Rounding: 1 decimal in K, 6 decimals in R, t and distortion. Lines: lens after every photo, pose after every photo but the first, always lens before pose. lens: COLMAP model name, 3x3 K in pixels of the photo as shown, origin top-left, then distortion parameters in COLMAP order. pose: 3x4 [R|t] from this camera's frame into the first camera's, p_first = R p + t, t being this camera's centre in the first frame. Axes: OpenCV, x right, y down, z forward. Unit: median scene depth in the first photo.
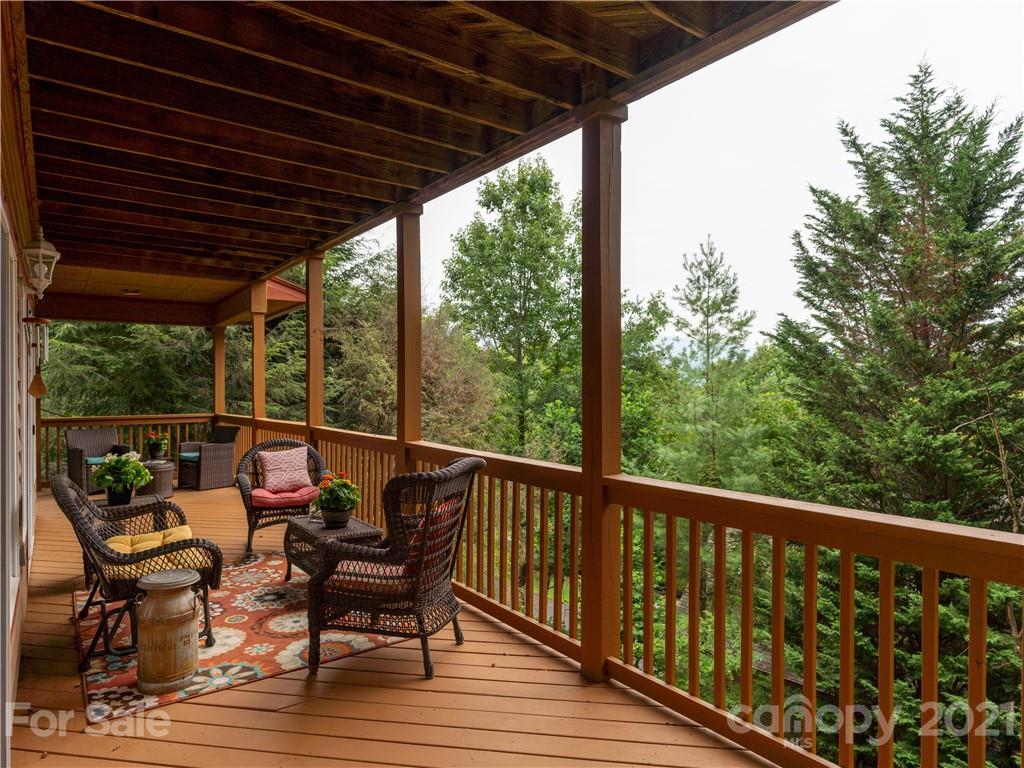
lens RADIAL K [[638.5, 0, 506.3], [0, 638.5, 386.4], [0, 0, 1]] dist [-0.002212, 0.001688]
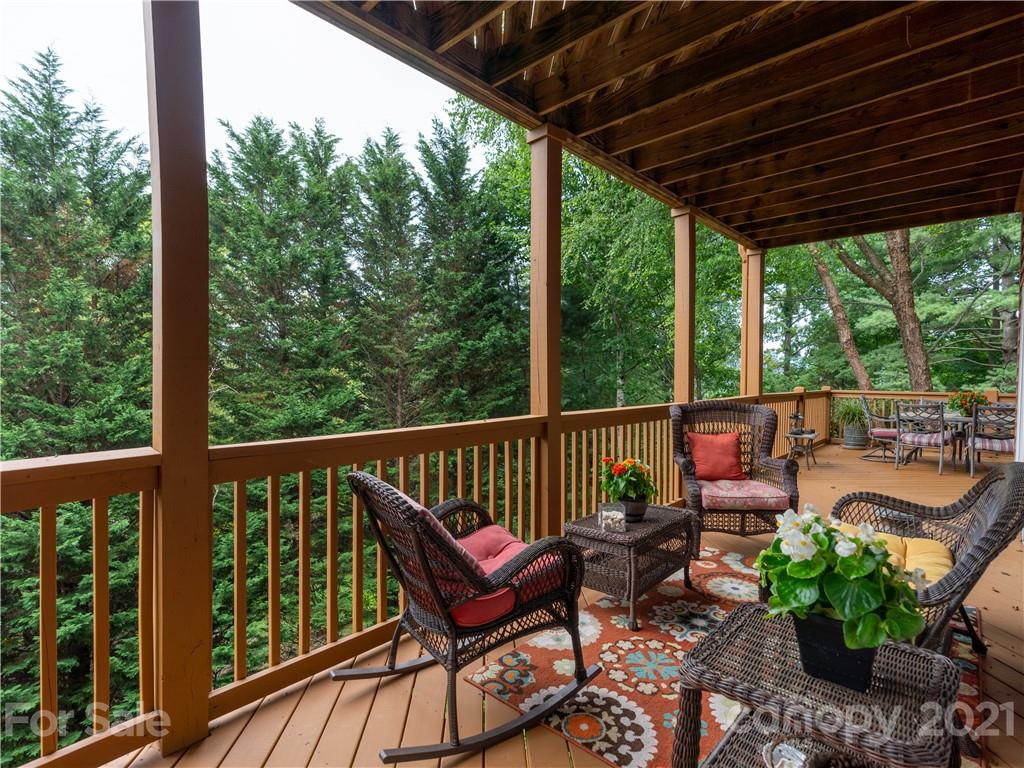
lens RADIAL K [[504.9, 0, 505.6], [0, 504.9, 381.9], [0, 0, 1]] dist [-0.015629, 0.001134]
pose [[-0.202546, -0.022417, 0.979016, -0.774764], [-0.006633, 0.999746, 0.021520, 0.025508], [-0.979250, -0.002135, -0.202643, 1.152930]]
